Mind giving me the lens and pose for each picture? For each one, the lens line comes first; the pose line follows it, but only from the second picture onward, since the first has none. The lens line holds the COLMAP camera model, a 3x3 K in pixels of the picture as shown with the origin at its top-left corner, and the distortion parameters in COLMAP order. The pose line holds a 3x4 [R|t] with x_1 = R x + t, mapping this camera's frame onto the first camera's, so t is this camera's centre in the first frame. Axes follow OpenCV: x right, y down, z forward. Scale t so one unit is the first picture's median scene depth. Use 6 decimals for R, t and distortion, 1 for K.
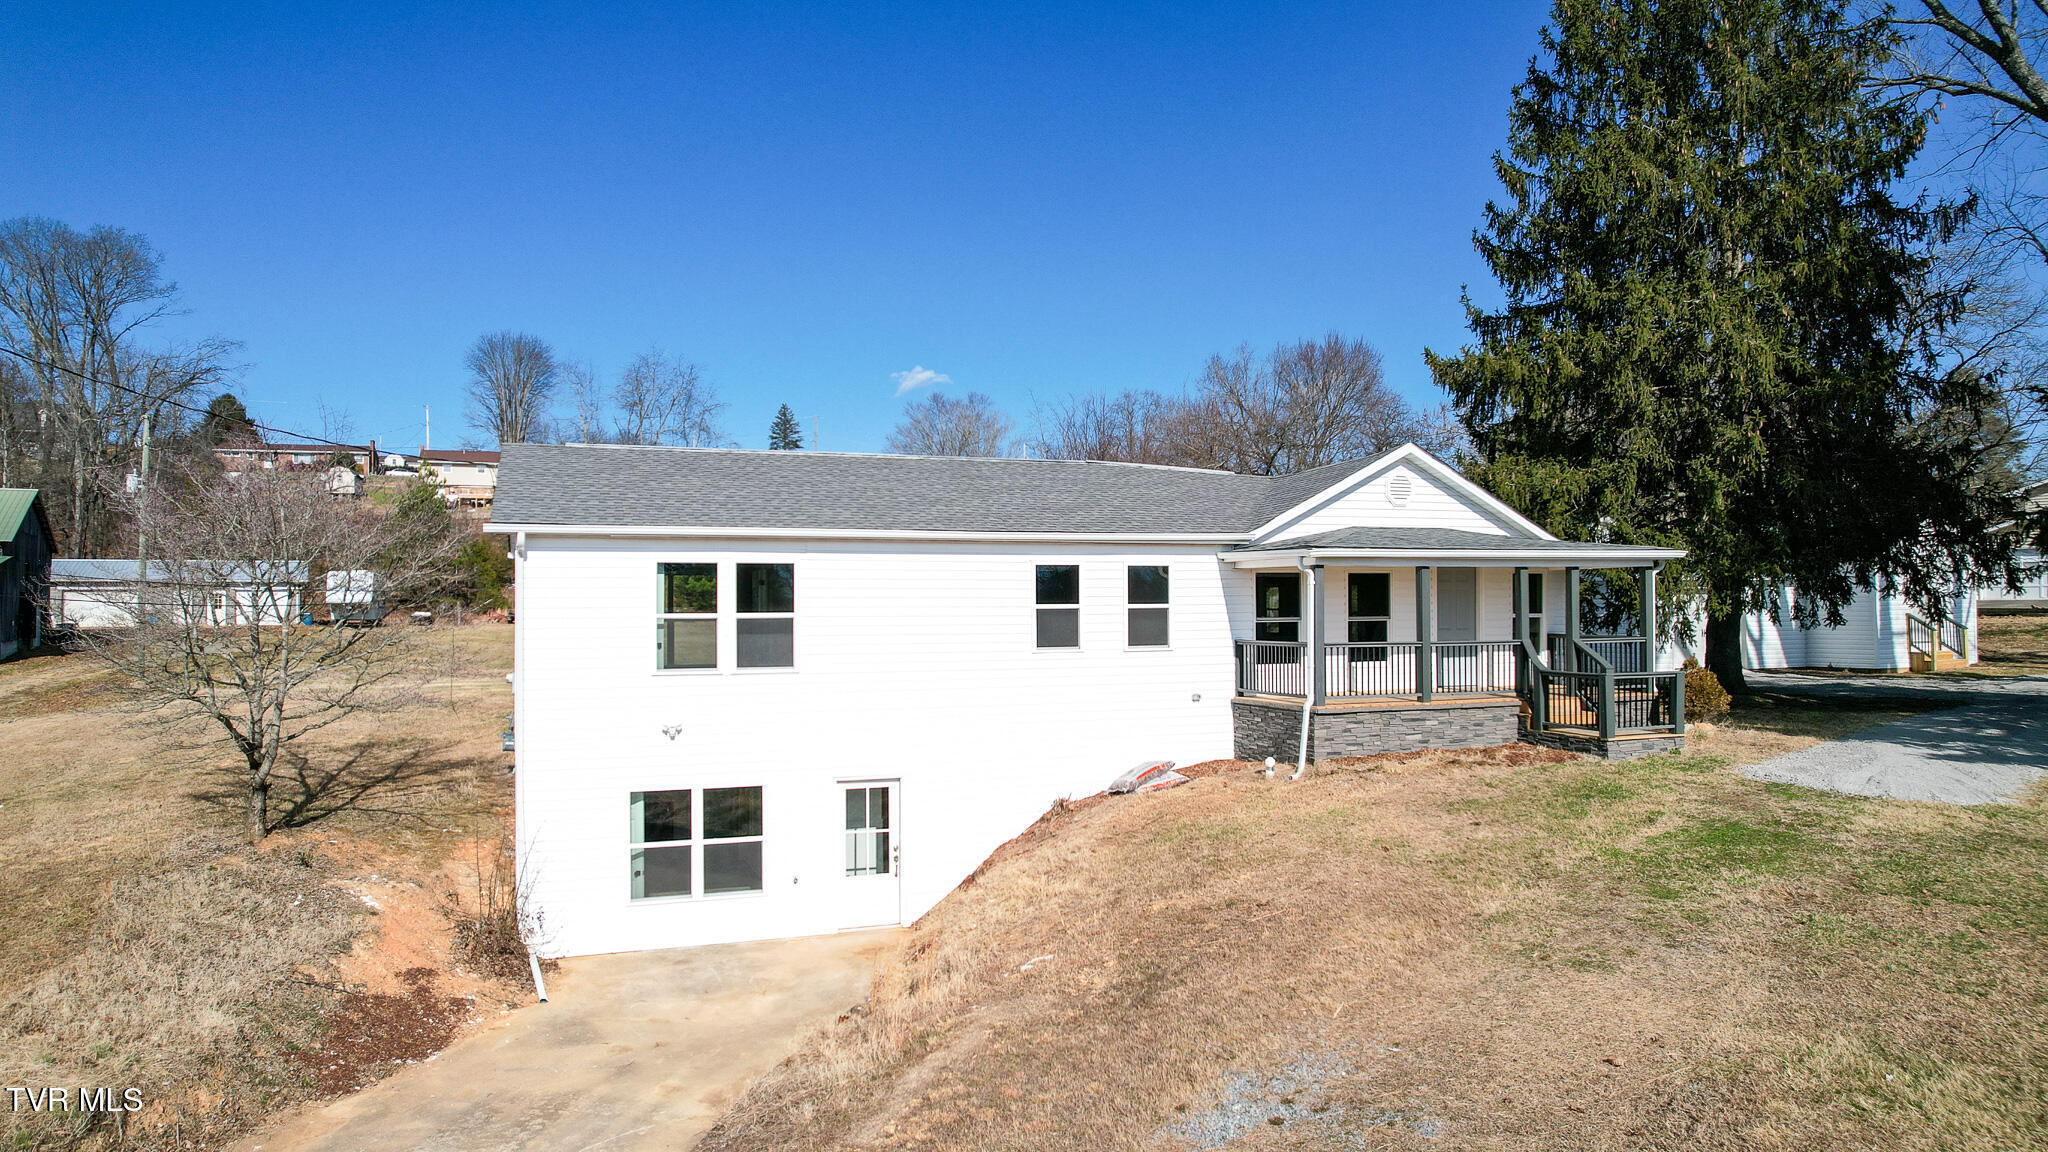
lens RADIAL K [[1264.4, 0, 1024.0], [0, 1264.4, 576.0], [0, 0, 1]] dist [-0.074894, 0.066023]
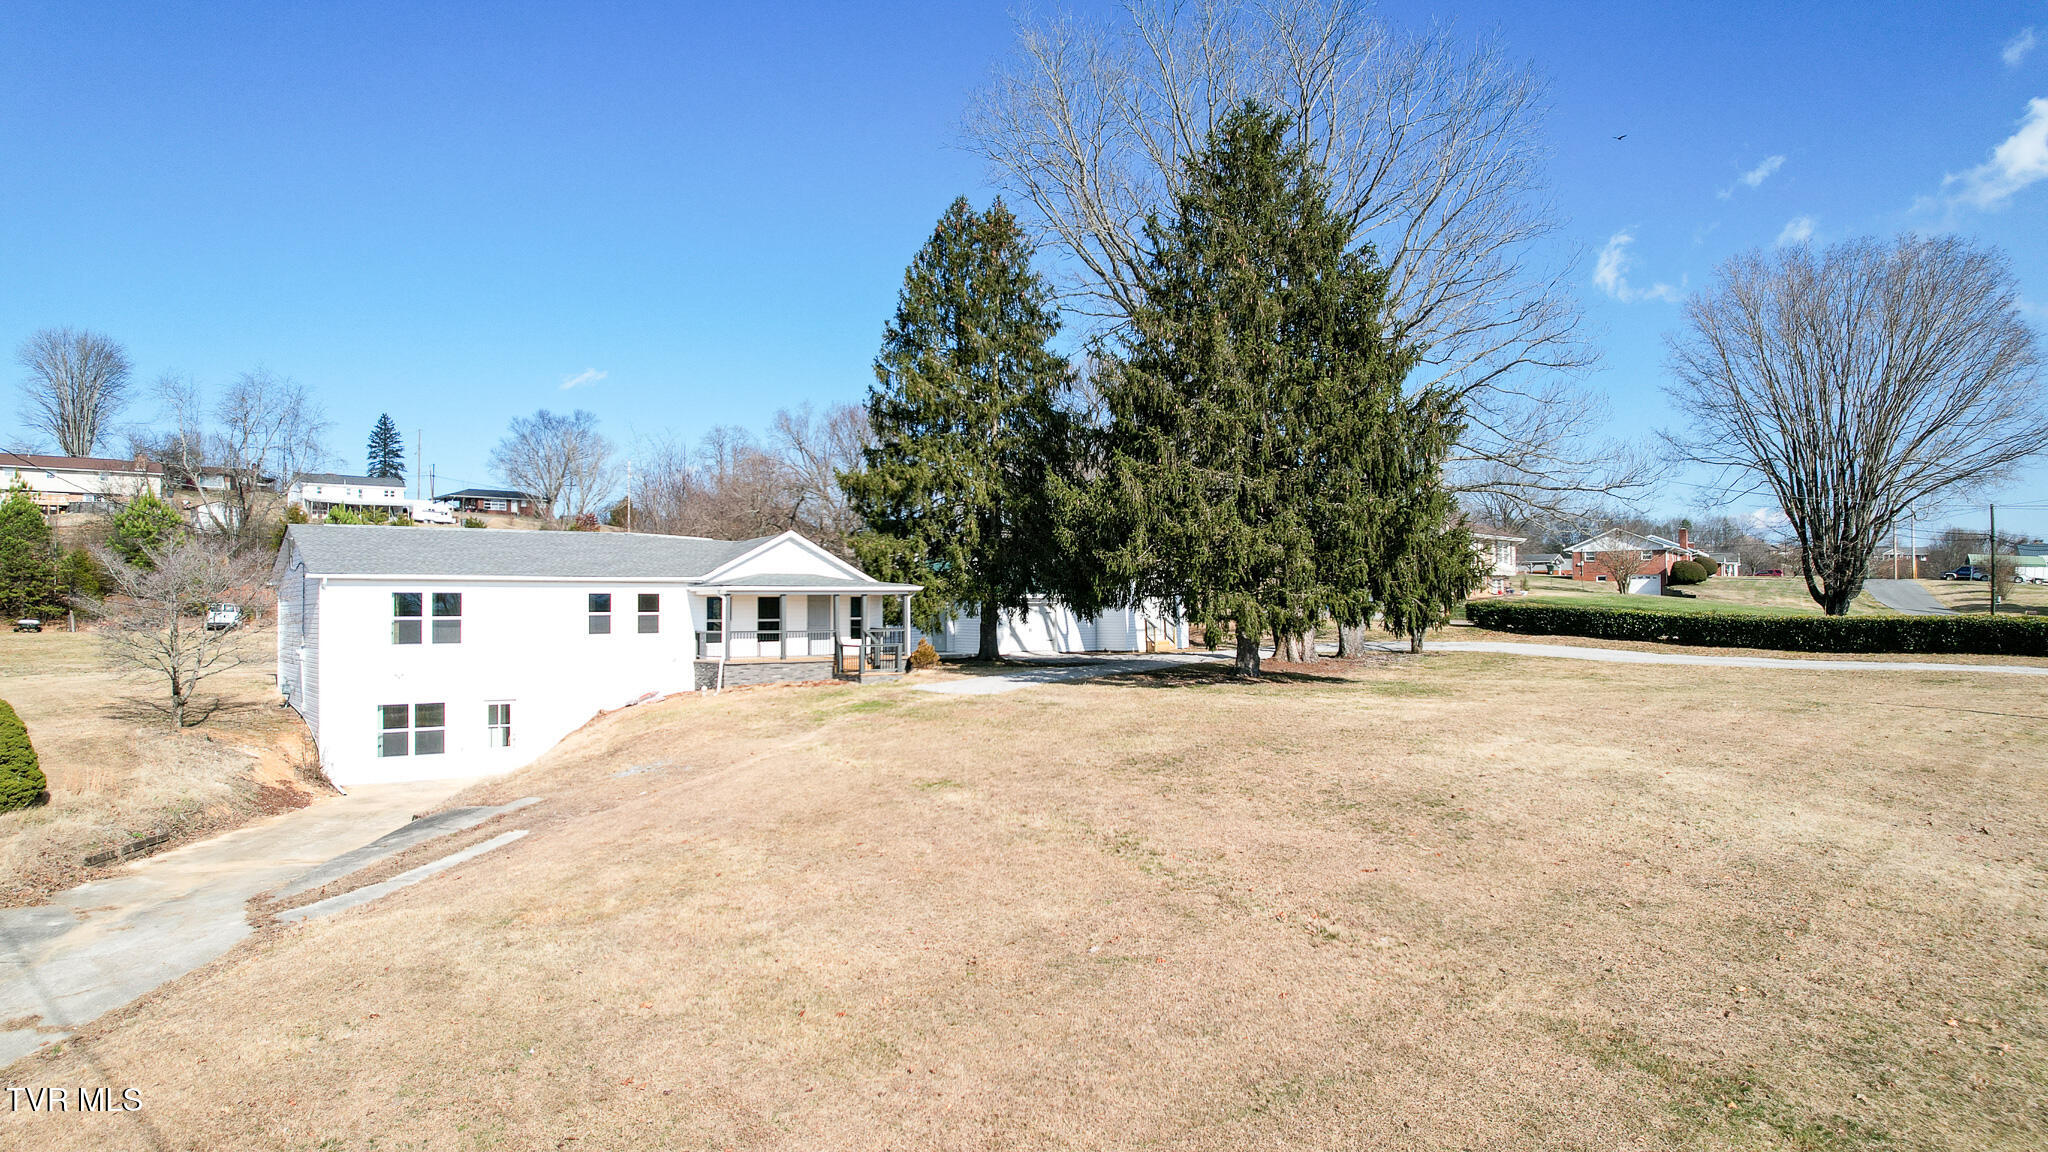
lens RADIAL K [[1264.4, 0, 1024.0], [0, 1264.4, 576.0], [0, 0, 1]] dist [-0.074894, 0.066023]
pose [[0.955875, 0.007690, 0.293674, 0.081569], [-0.005997, 0.999960, -0.006666, -0.025711], [-0.293714, 0.004610, 0.955882, -1.064314]]
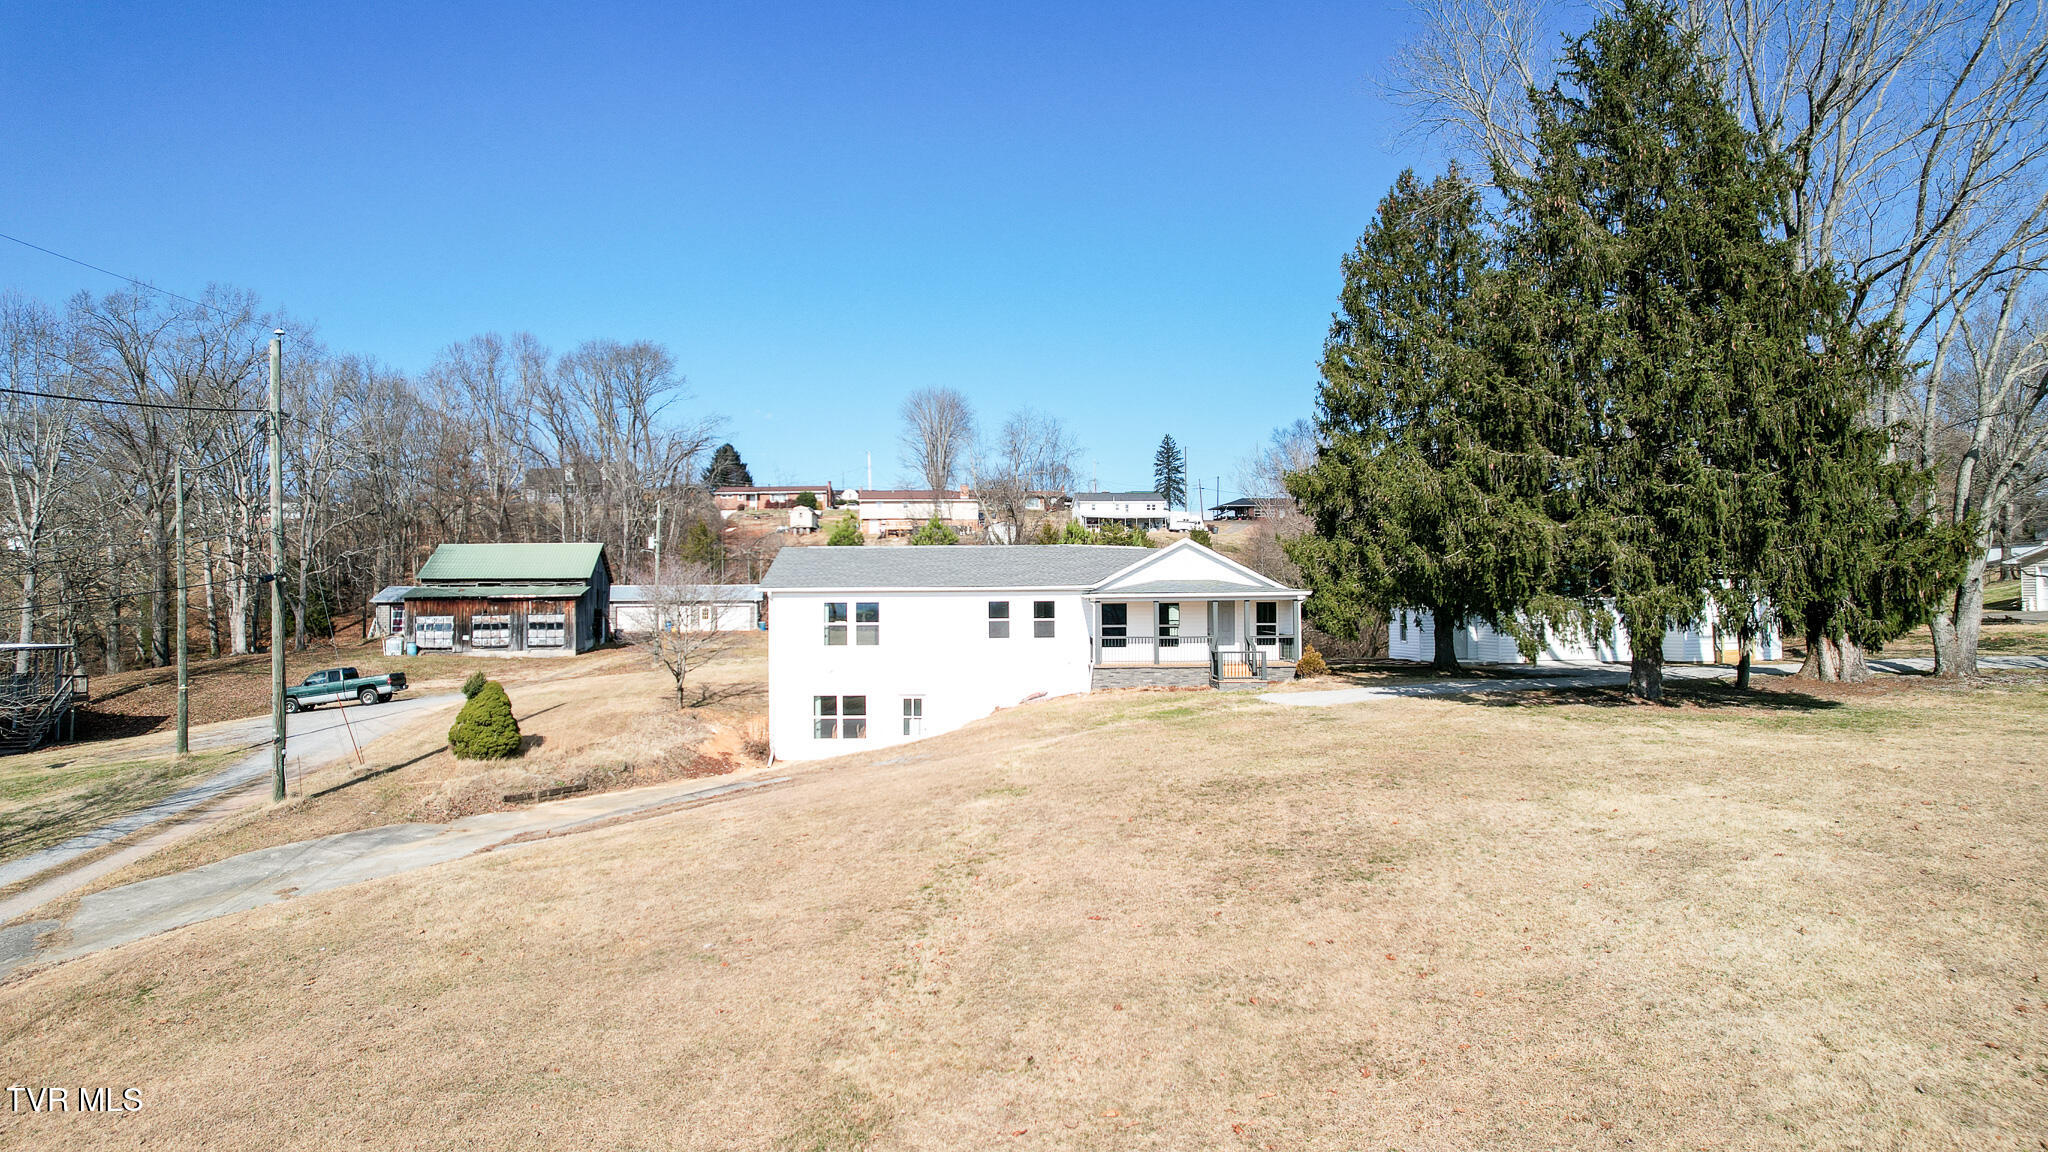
lens RADIAL K [[1276.8, 0, 1076.1], [0, 1276.8, 582.4], [0, 0, 1]] dist [-0.027946, 0.001816]
pose [[0.951111, -0.009186, -0.308714, 0.819750], [0.009047, 0.999957, -0.001882, -0.034903], [0.308718, -0.001003, 0.951153, -1.054131]]
